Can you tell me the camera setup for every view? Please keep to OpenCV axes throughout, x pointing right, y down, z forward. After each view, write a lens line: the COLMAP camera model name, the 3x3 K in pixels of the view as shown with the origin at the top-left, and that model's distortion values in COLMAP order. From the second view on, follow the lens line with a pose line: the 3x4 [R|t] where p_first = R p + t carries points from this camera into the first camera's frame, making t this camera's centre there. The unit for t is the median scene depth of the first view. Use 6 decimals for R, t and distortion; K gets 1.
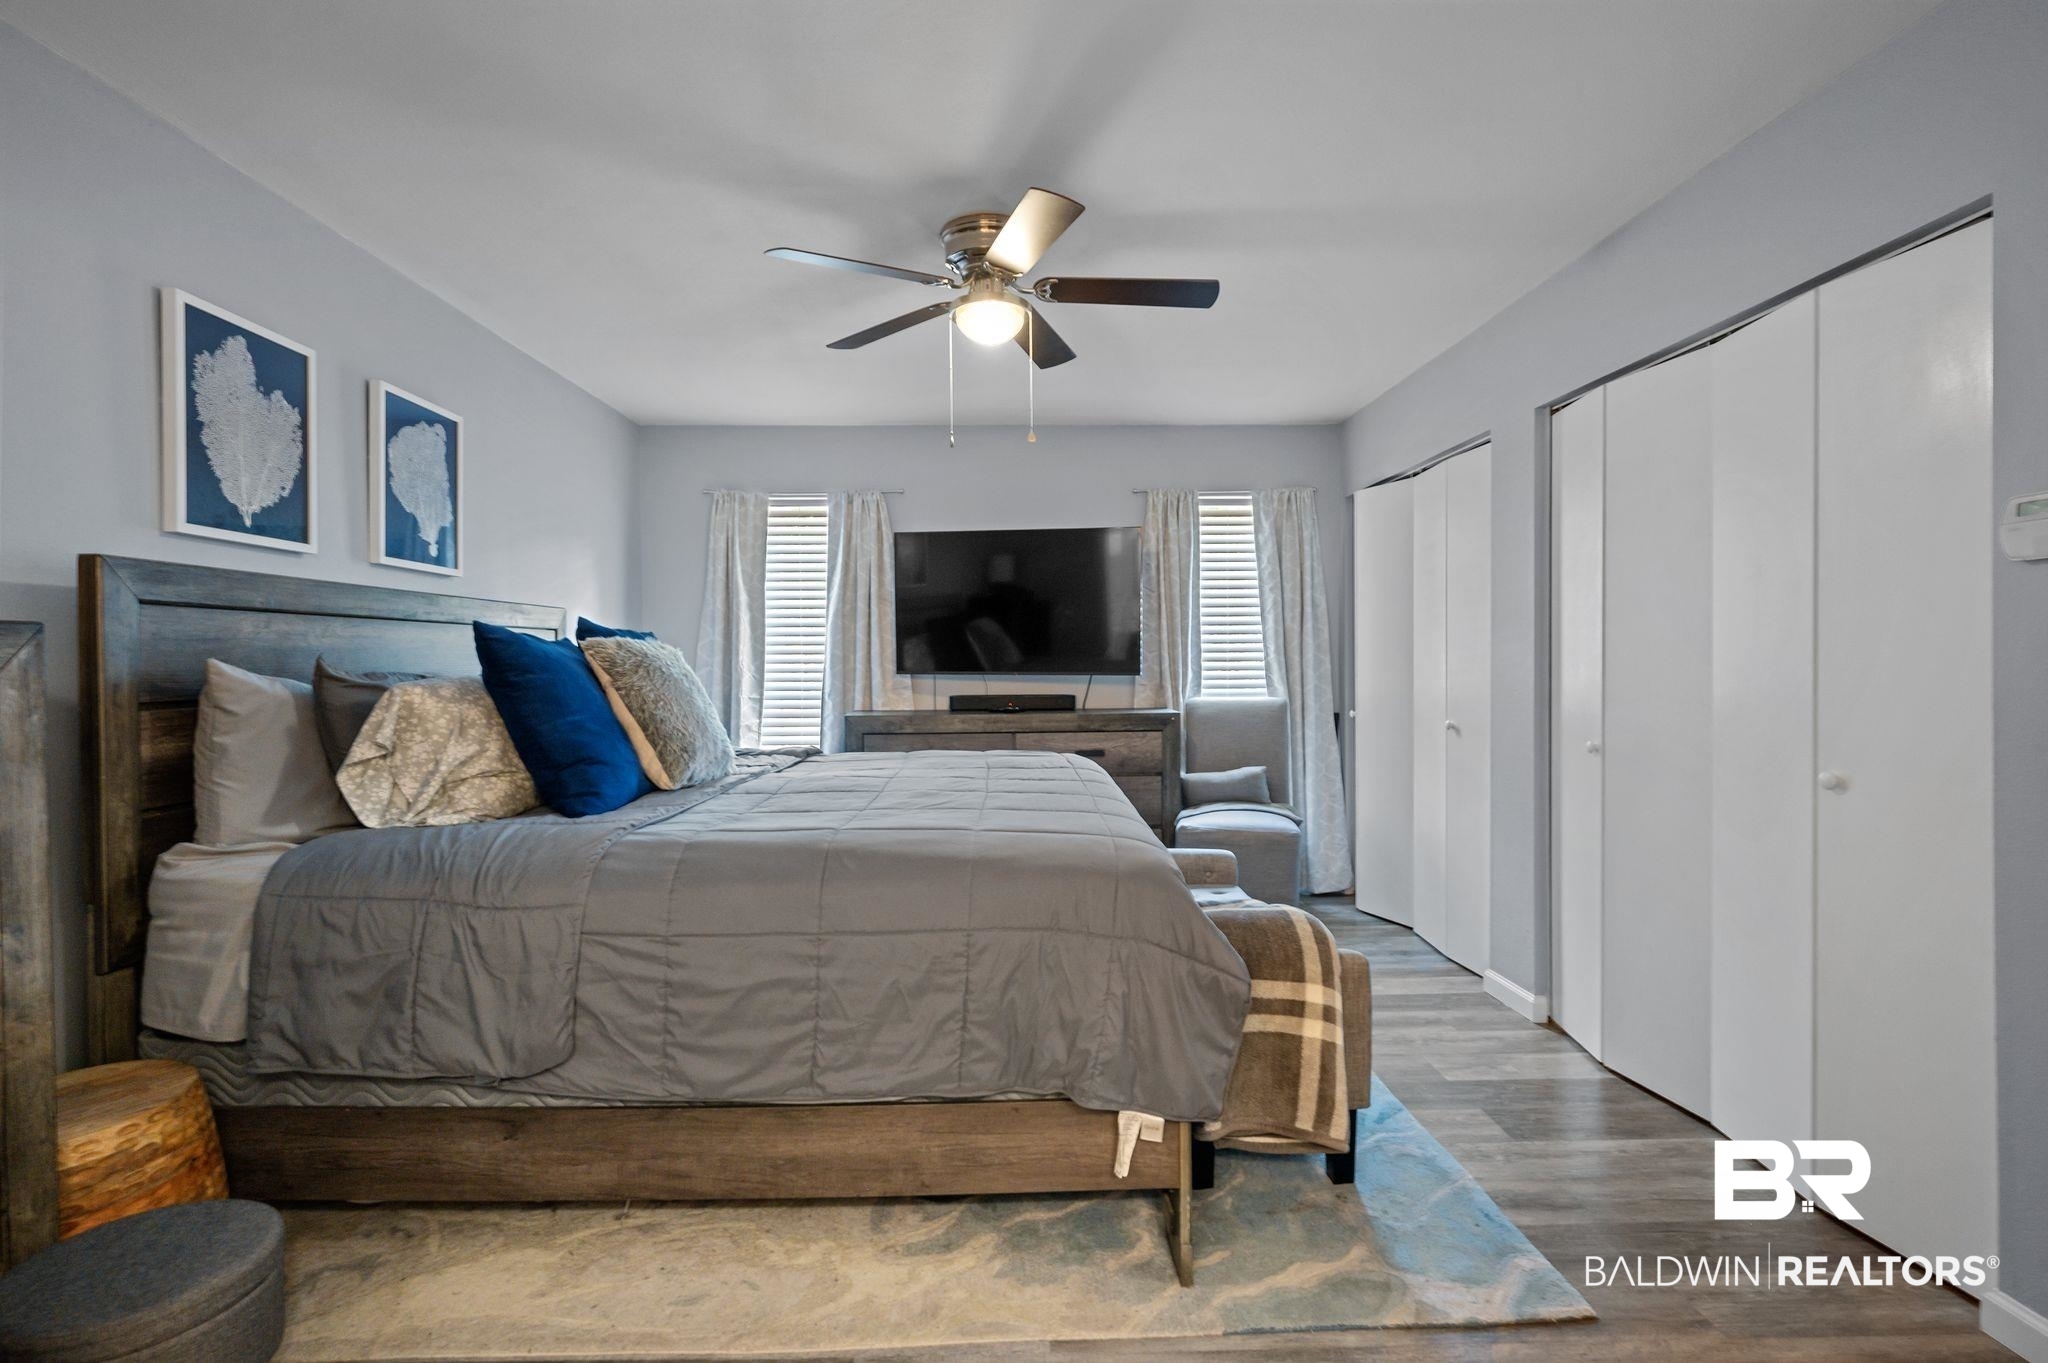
lens RADIAL K [[927.1, 0, 1026.4], [0, 927.1, 666.0], [0, 0, 1]] dist [-0.009166, 0.000059]
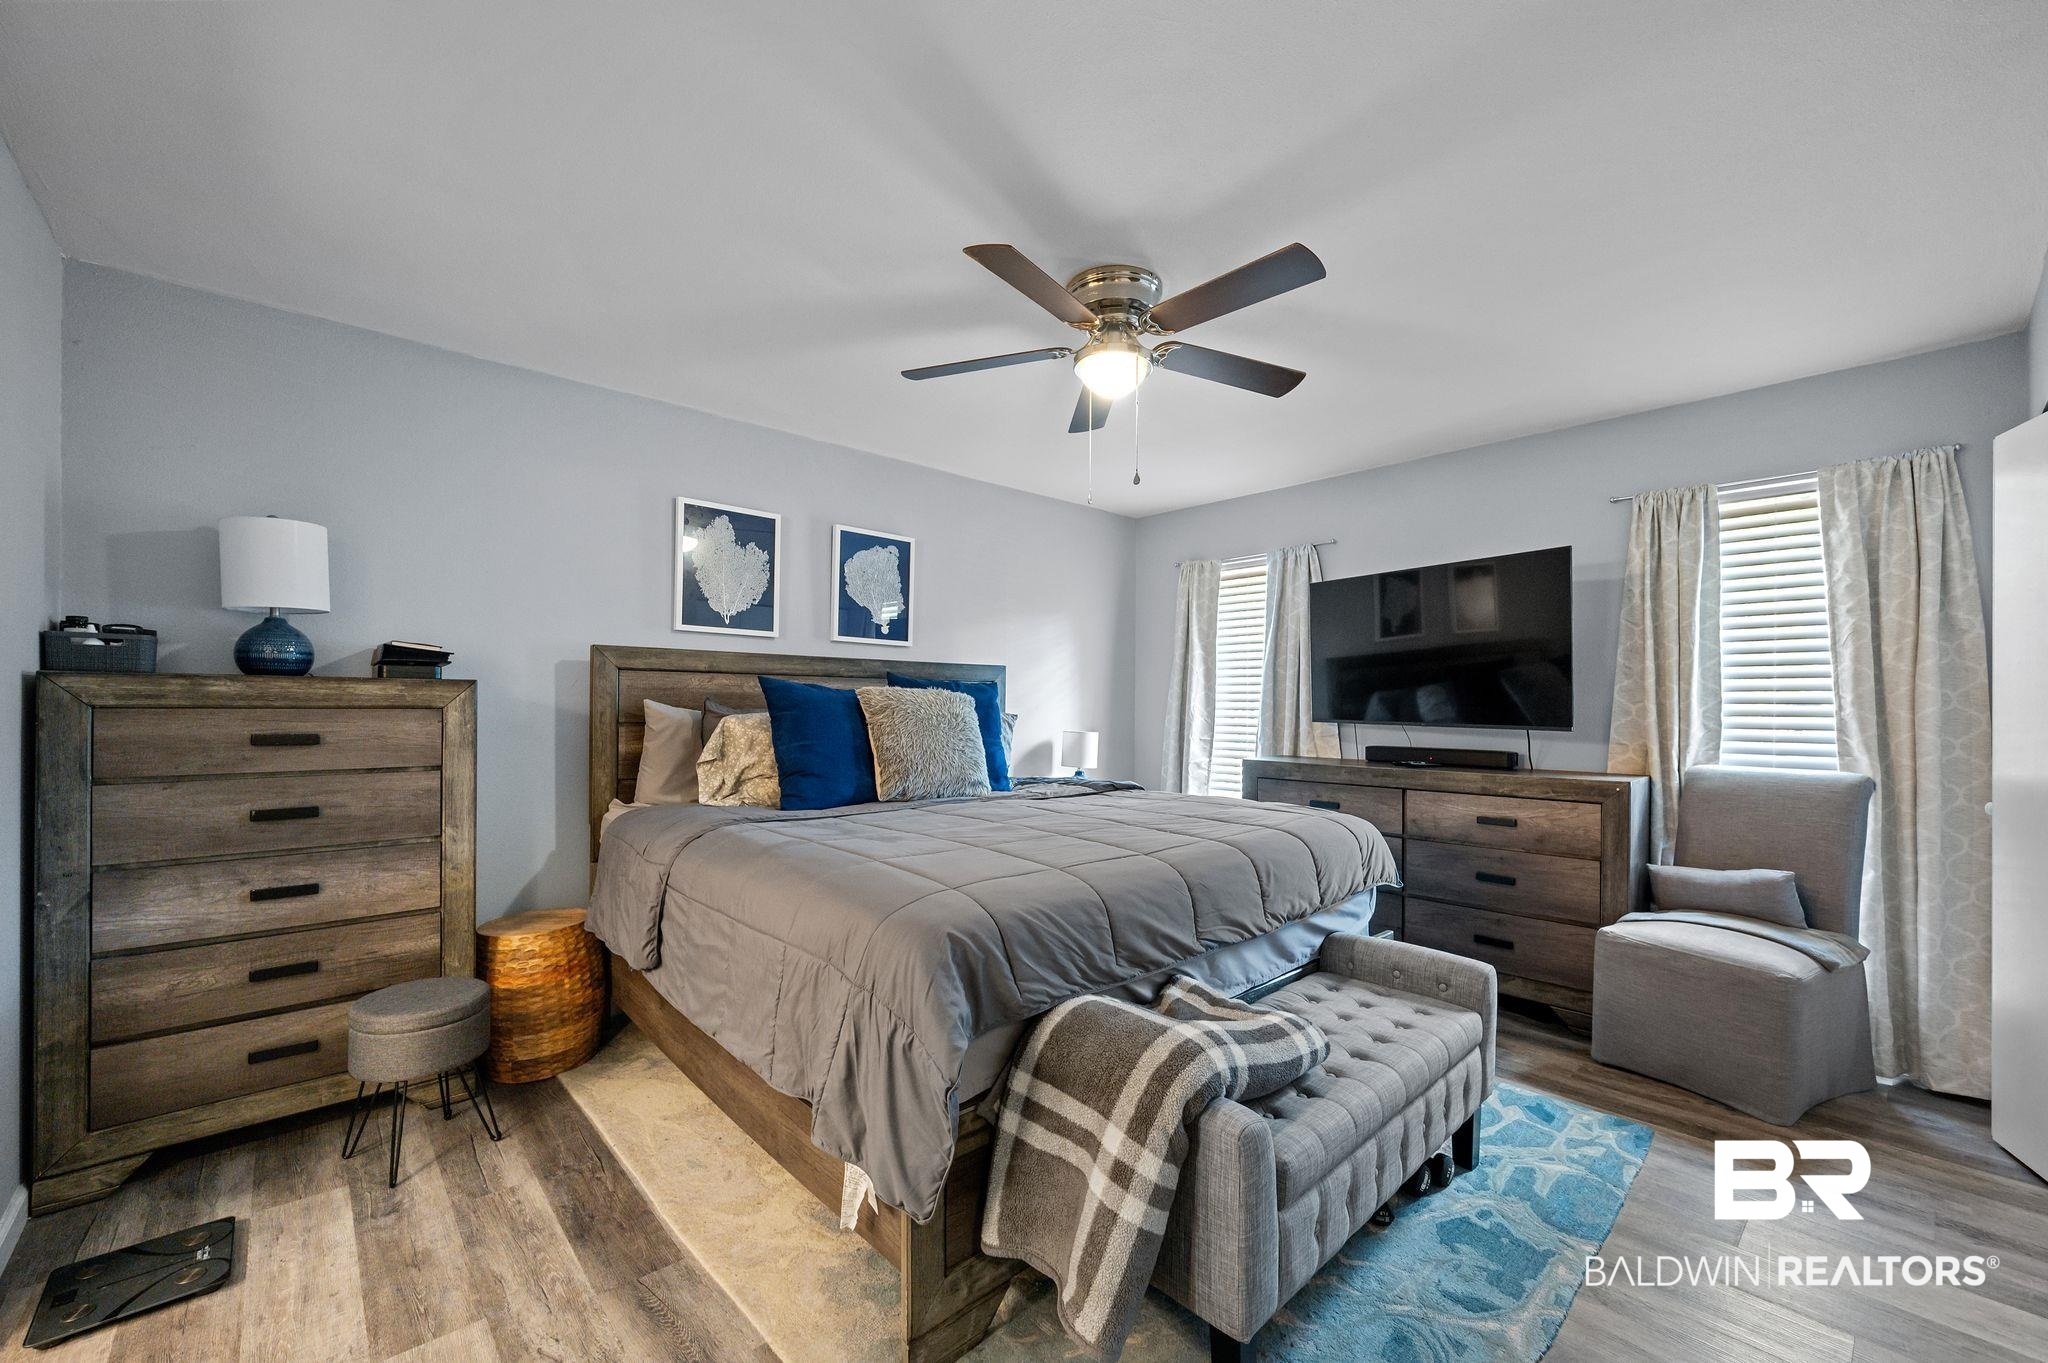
lens RADIAL K [[784.8, 0, 1031.3], [0, 784.8, 696.5], [0, 0, 1]] dist [-0.003414, 0.000123]
pose [[0.680710, 0.003630, -0.732544, 0.286693], [-0.018533, 0.999753, -0.012267, -0.003021], [0.732318, 0.021926, 0.680609, 0.190187]]
